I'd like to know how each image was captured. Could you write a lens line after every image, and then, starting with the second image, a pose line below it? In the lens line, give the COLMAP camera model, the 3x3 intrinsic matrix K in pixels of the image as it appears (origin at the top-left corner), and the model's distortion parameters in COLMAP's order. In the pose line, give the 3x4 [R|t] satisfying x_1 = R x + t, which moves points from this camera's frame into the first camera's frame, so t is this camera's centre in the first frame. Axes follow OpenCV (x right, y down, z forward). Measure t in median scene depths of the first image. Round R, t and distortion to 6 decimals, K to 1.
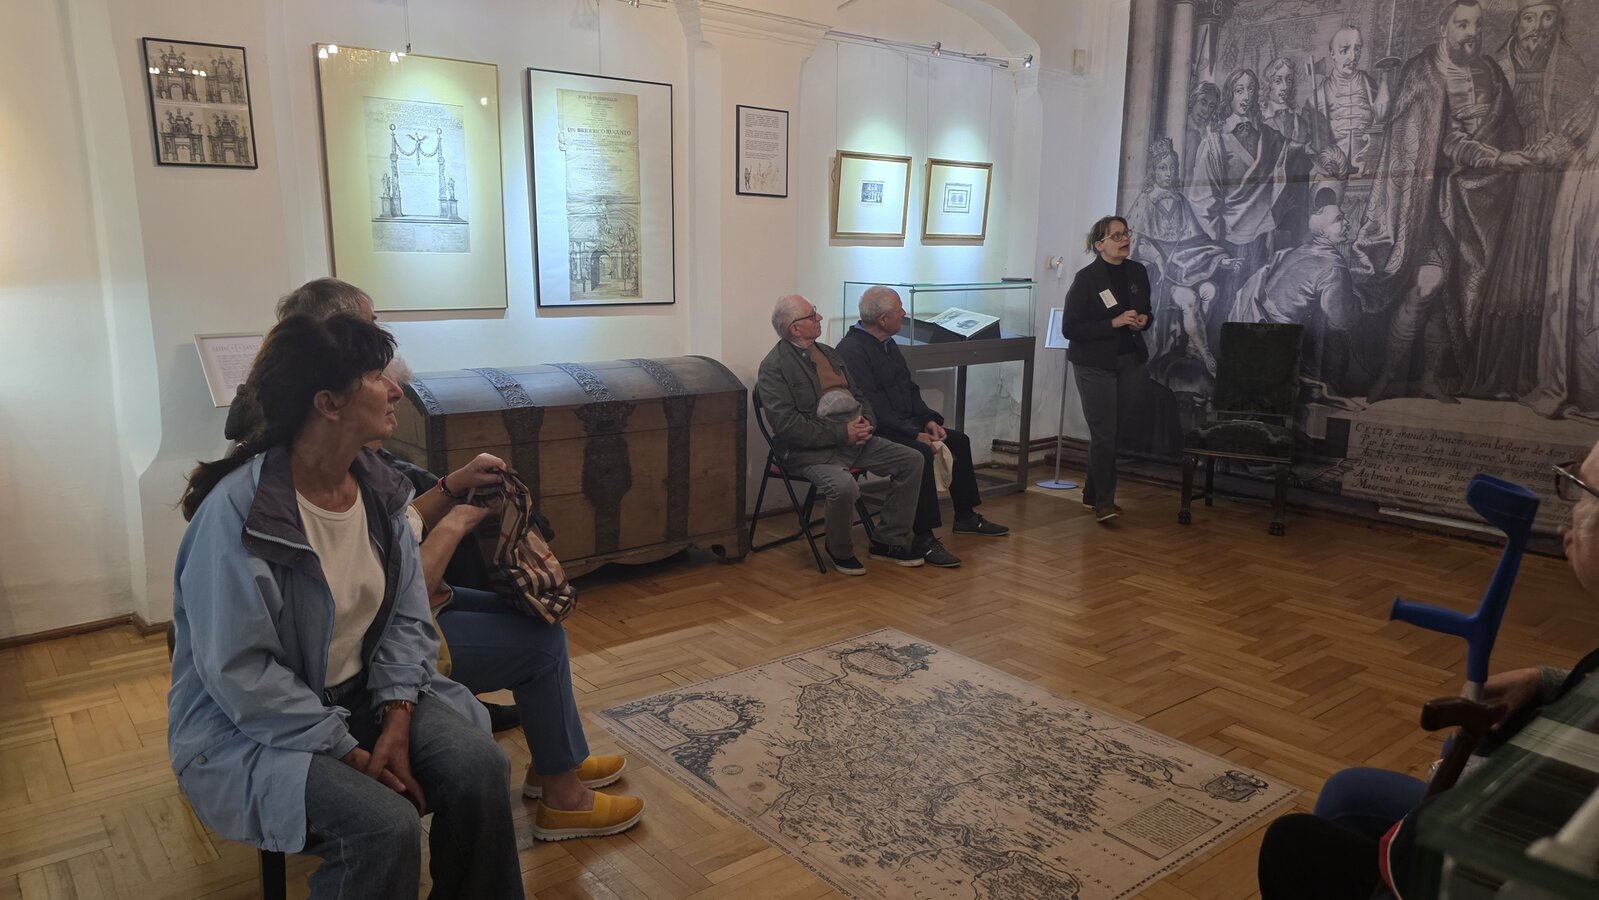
lens RADIAL K [[1075.3, 0, 812.5], [0, 1075.3, 471.9], [0, 0, 1]] dist [0.058851, -0.059496]
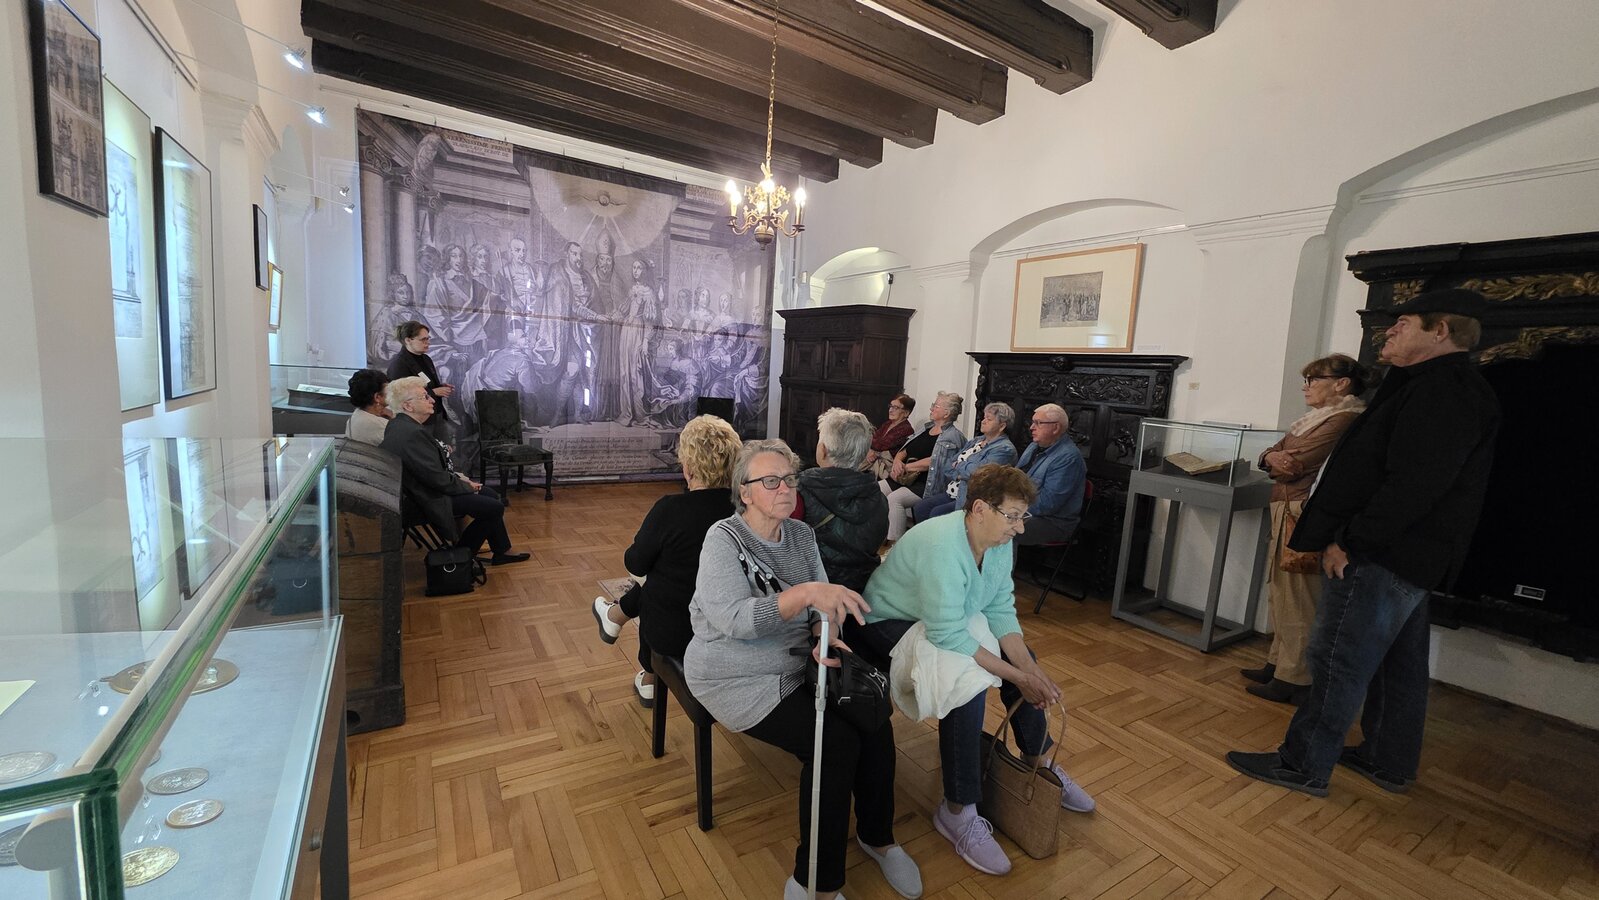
lens RADIAL K [[632.5, 0, 801.6], [0, 632.5, 451.2], [0, 0, 1]] dist [0.005500, -0.002465]
pose [[0.133221, -0.126429, 0.982989, -0.645040], [0.143937, 0.983782, 0.107024, -0.088187], [-0.980579, 0.127231, 0.149258, 0.407393]]
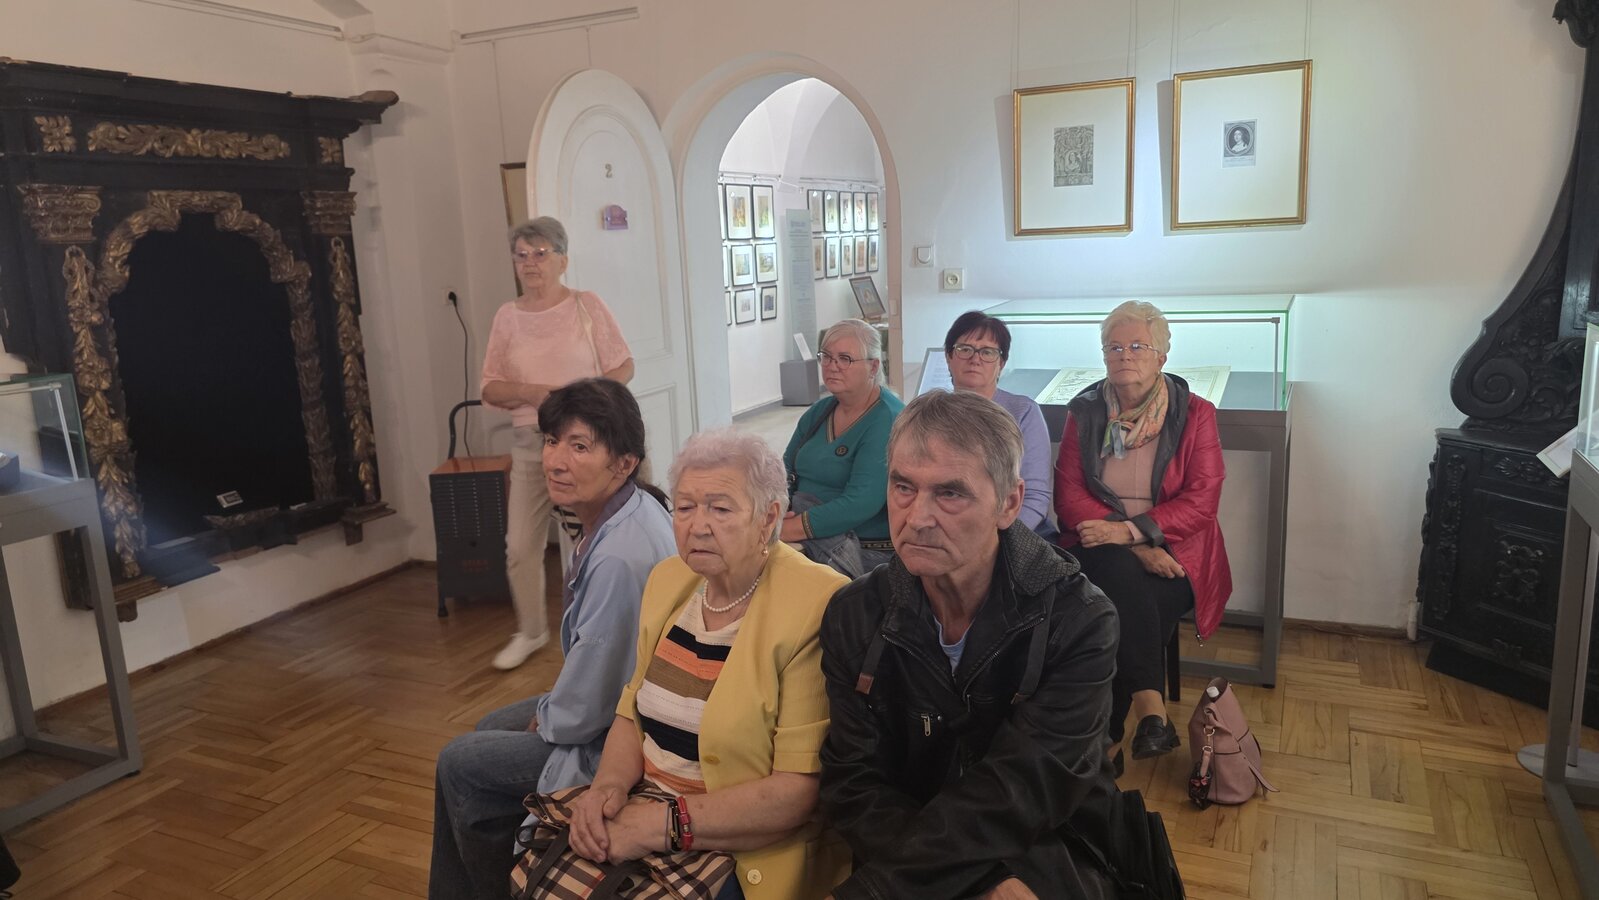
lens RADIAL K [[1075.3, 0, 776.0], [0, 1075.3, 460.0], [0, 0, 1]] dist [0.058851, -0.059496]
pose [[-0.911702, 0.114282, -0.394637, -0.073303], [-0.048789, 0.923623, 0.380183, -0.182423], [0.407944, 0.365868, -0.836494, 0.745507]]
